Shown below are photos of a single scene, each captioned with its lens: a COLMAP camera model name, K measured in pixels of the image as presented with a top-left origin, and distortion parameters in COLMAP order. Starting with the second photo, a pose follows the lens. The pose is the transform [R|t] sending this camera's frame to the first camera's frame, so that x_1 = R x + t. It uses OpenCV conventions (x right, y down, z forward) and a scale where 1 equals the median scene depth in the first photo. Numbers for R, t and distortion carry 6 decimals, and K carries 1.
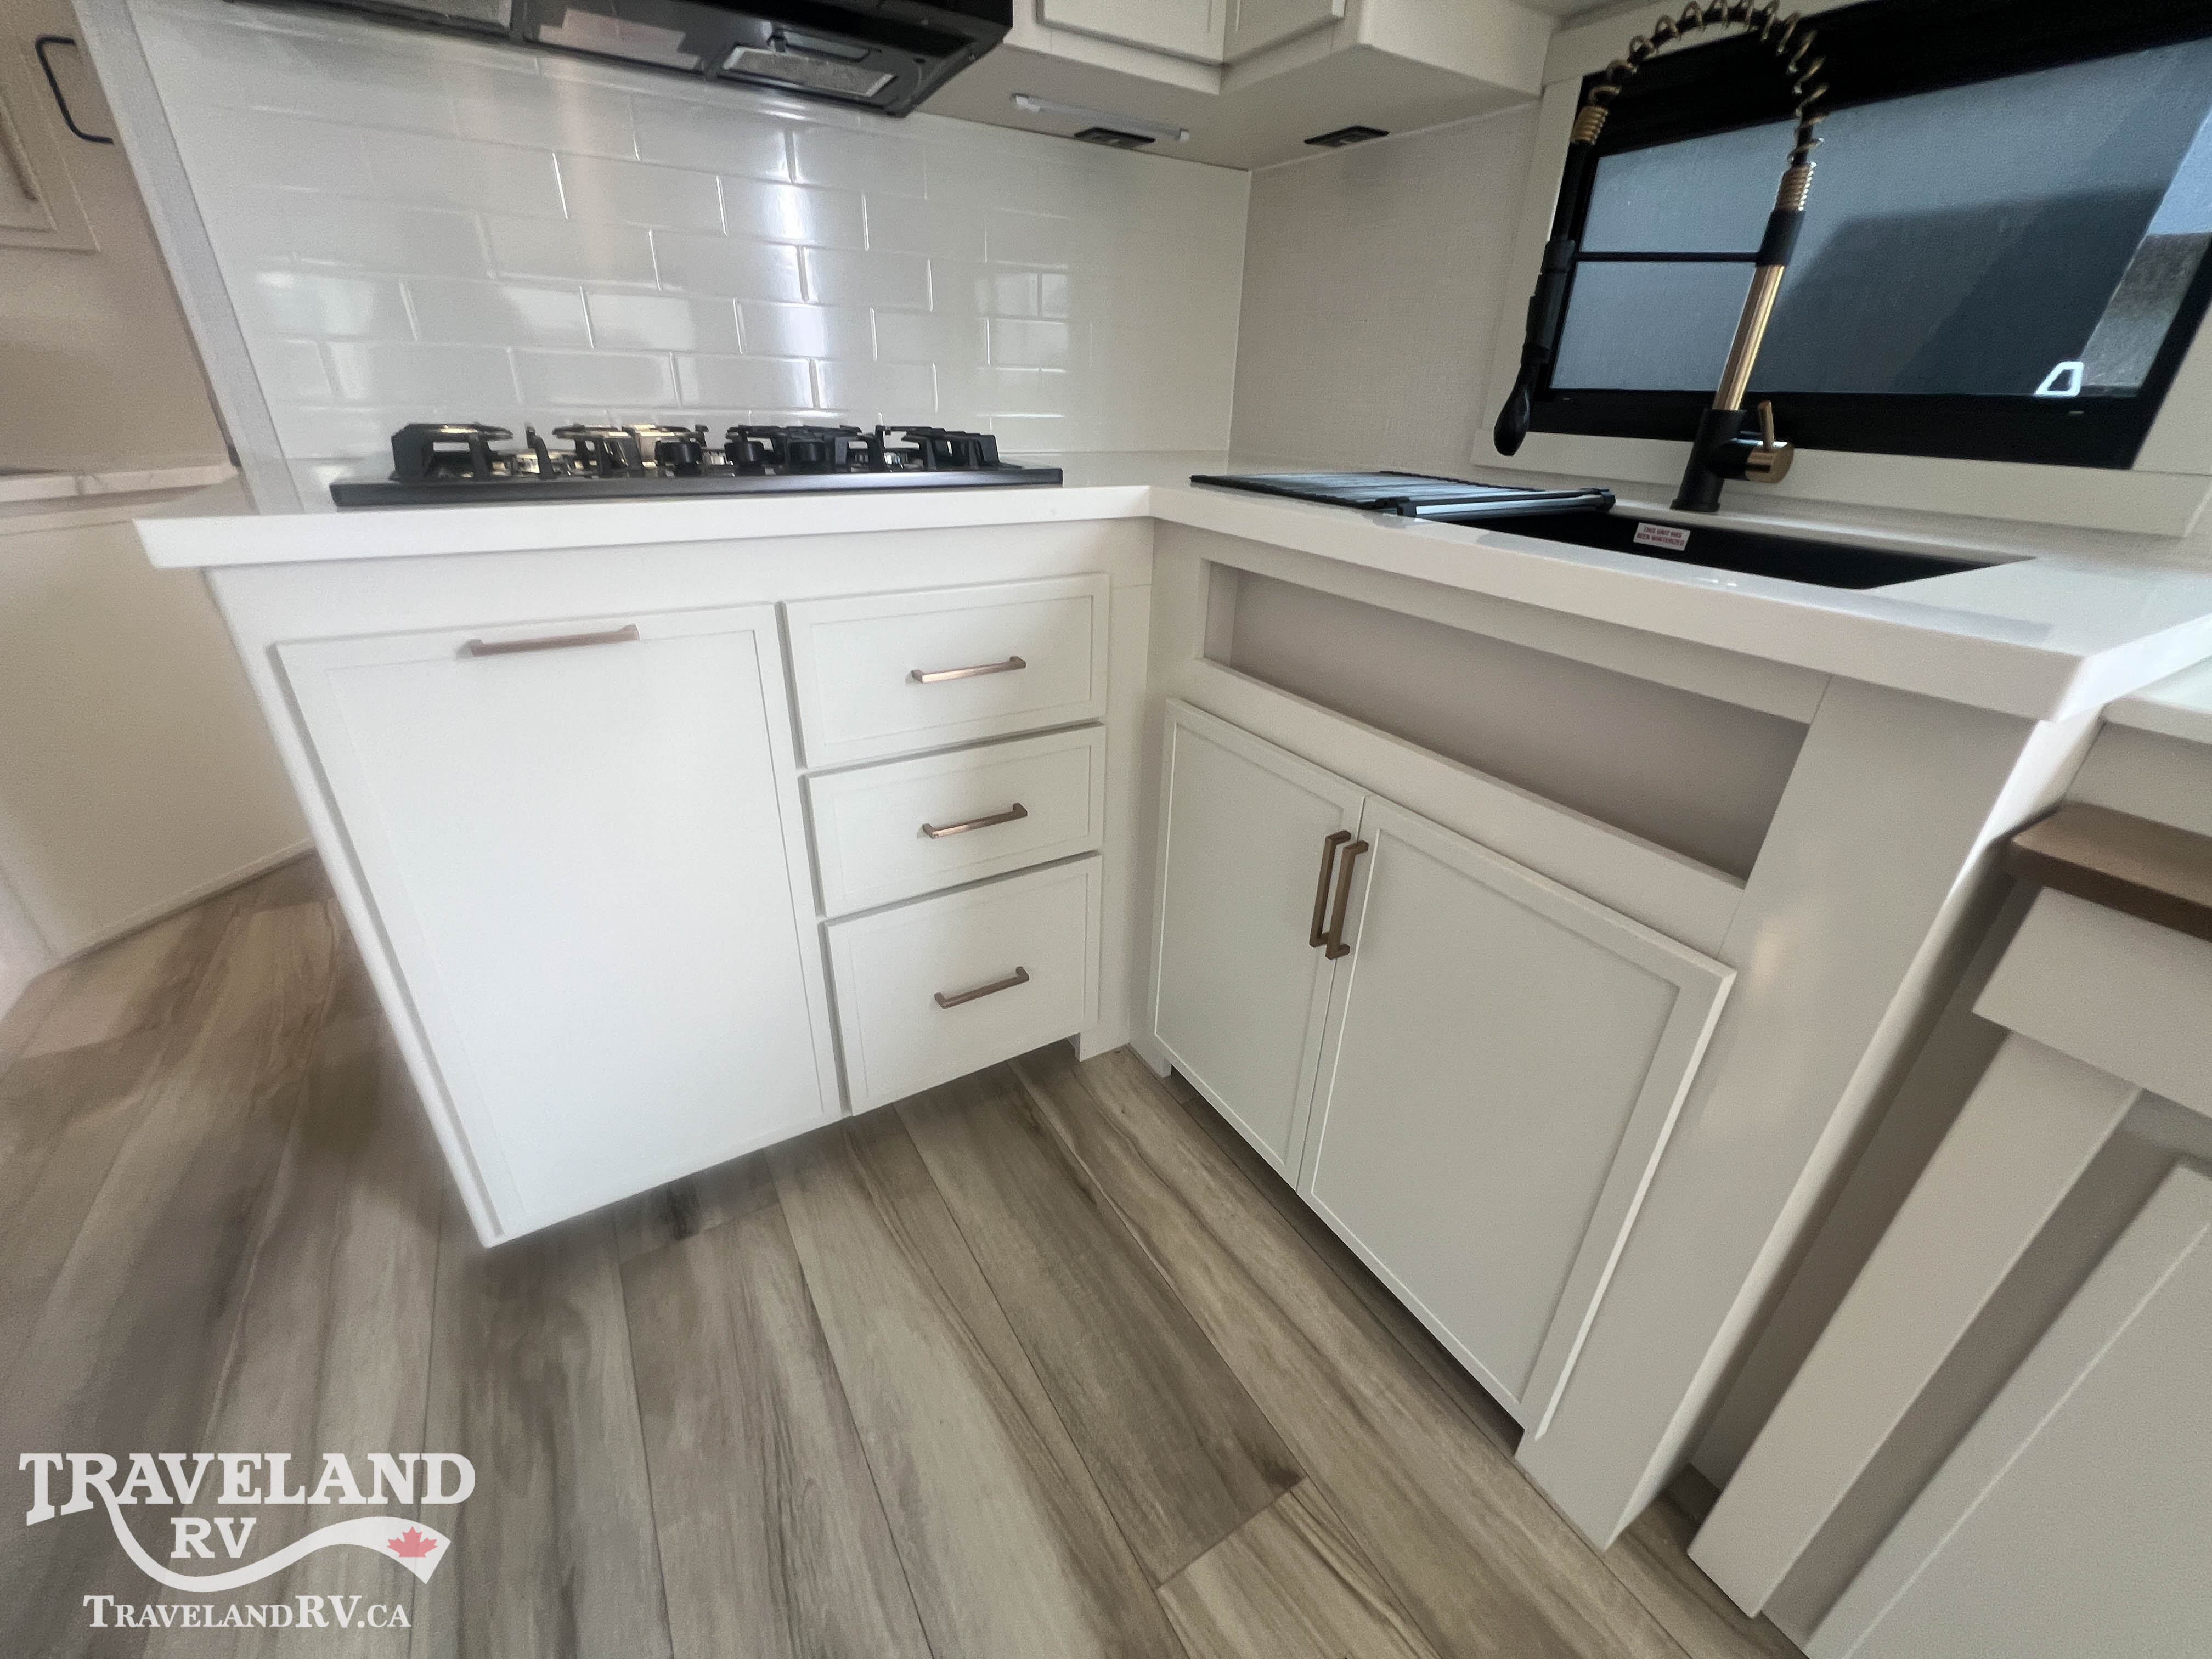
lens RADIAL K [[891.7, 0, 1102.1], [0, 891.7, 826.5], [0, 0, 1]] dist [-0.002498, 0.000885]
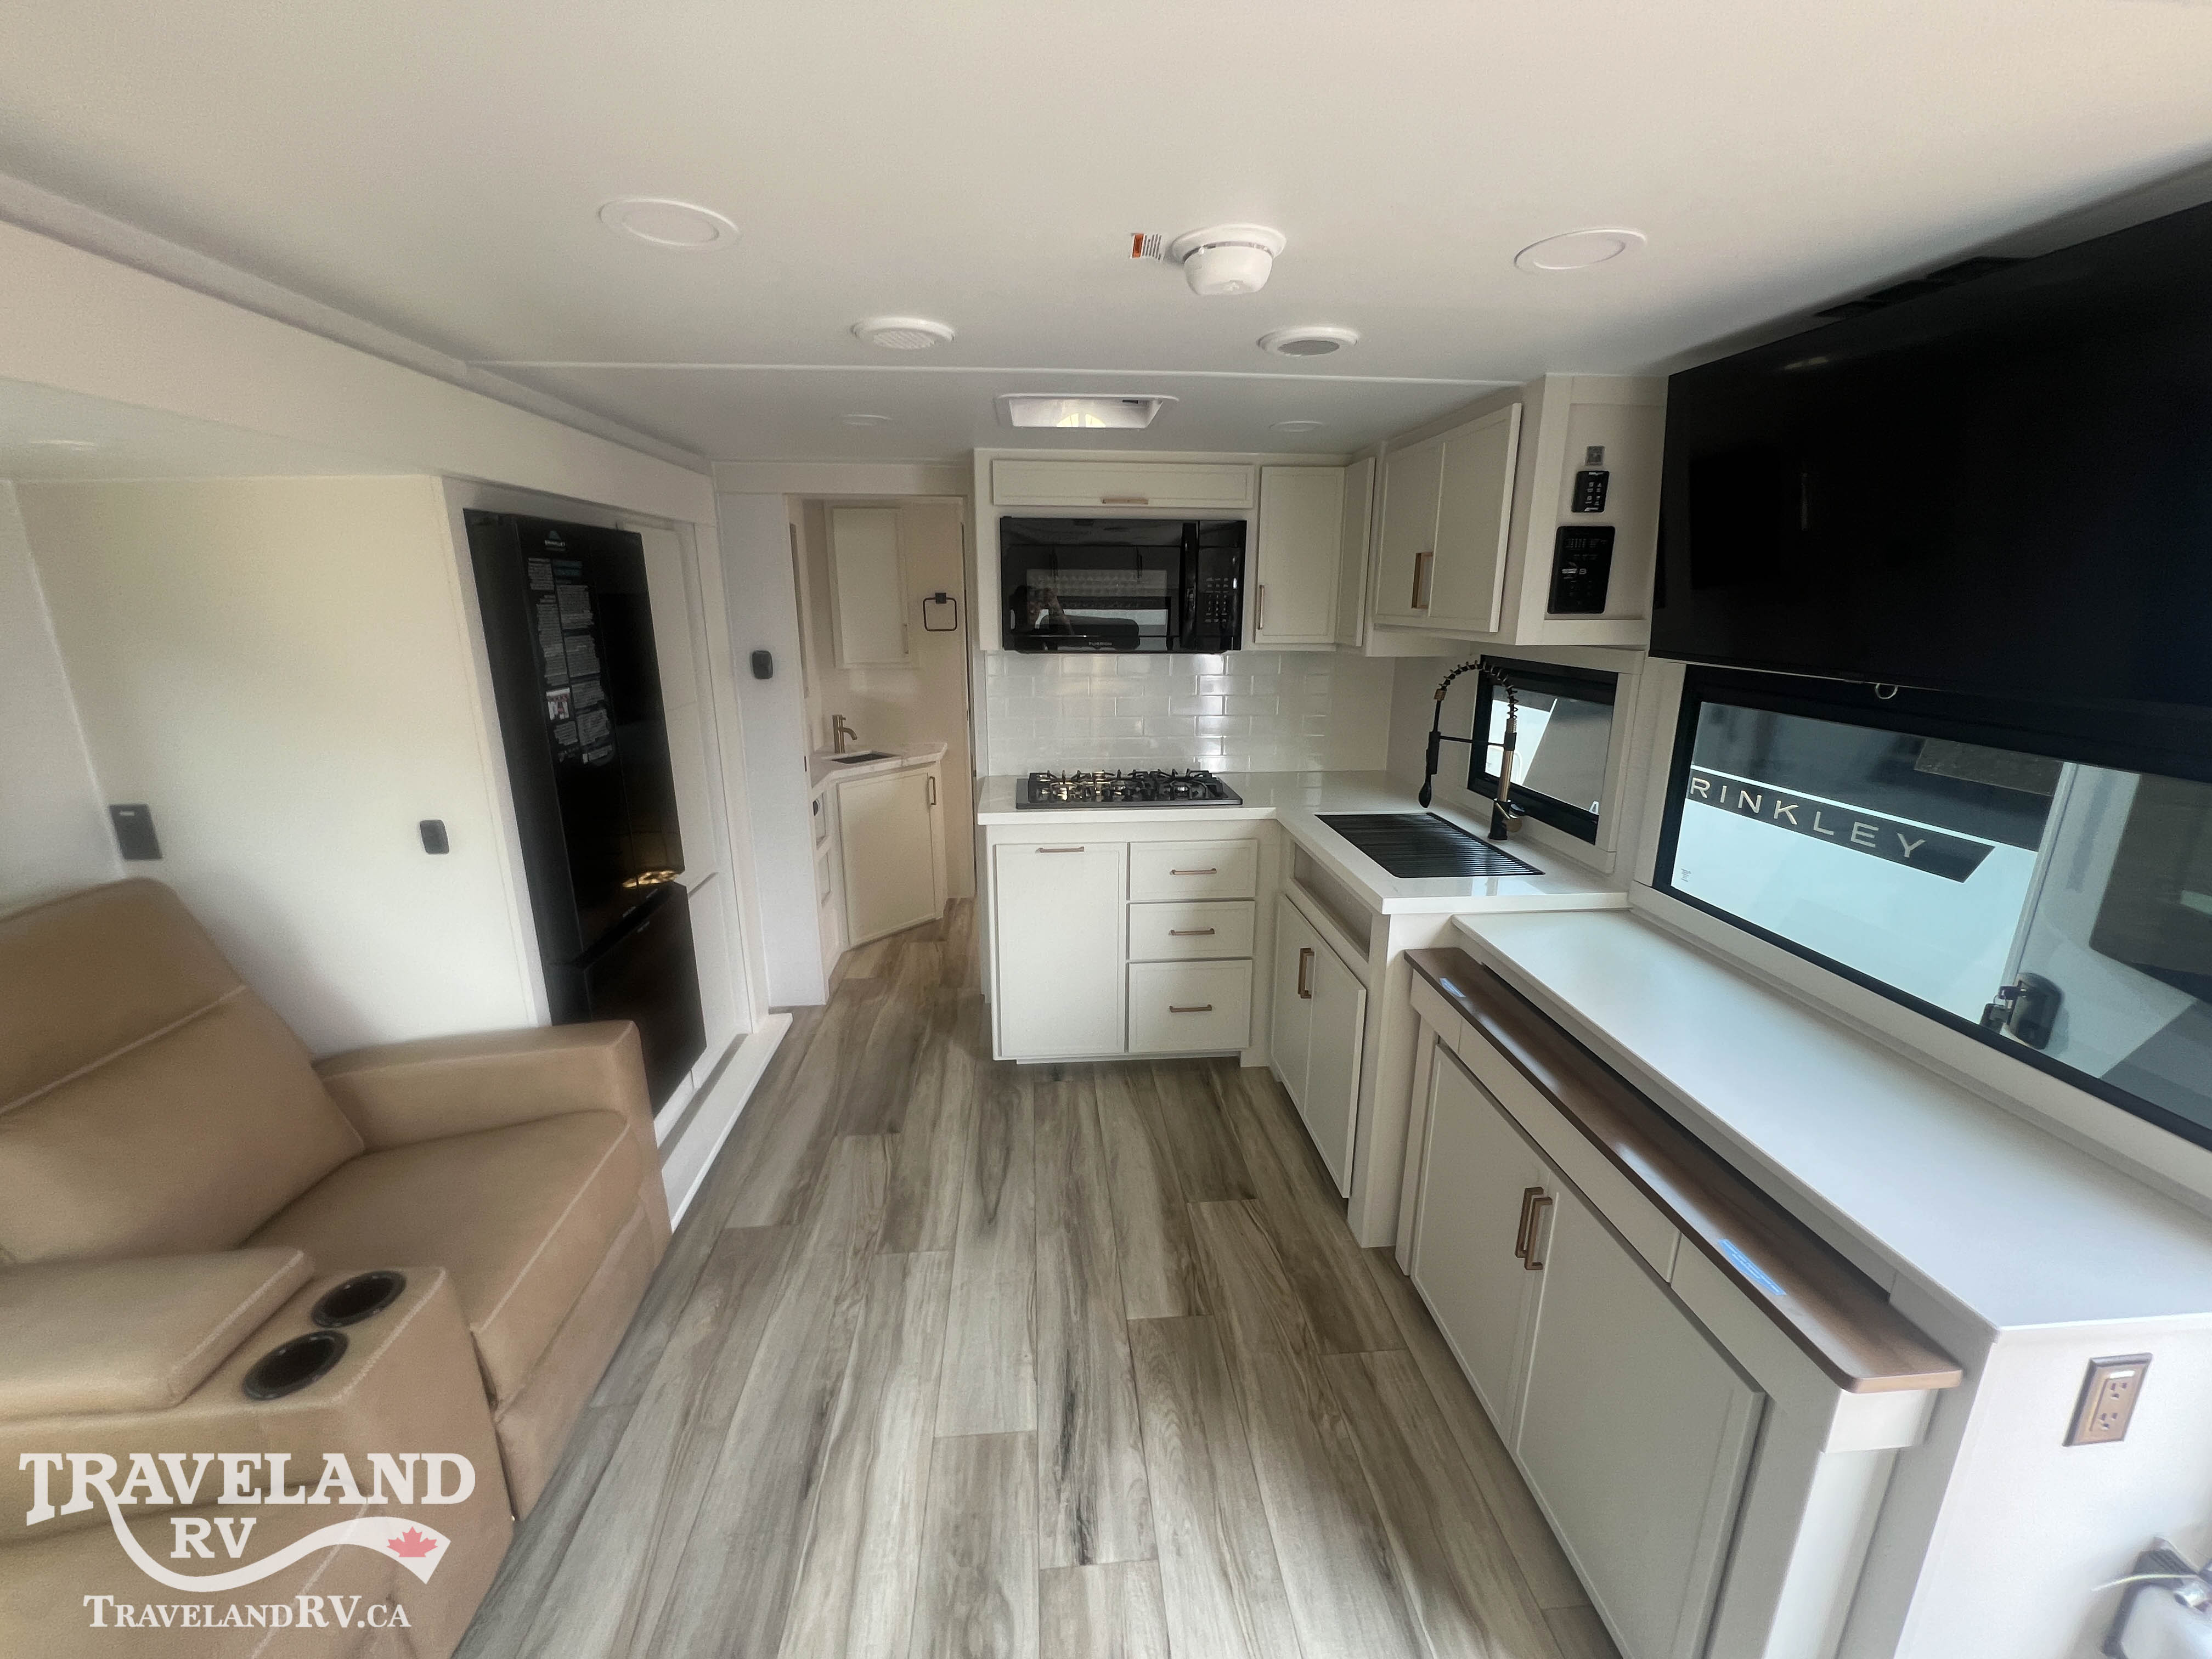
lens RADIAL K [[891.7, 0, 1096.4], [0, 891.7, 829.6], [0, 0, 1]] dist [-0.002498, 0.000885]
pose [[0.891342, 0.088037, -0.444702, 0.743009], [-0.177818, 0.970245, -0.164332, 0.183565], [0.417002, 0.225552, 0.880475, -1.440577]]
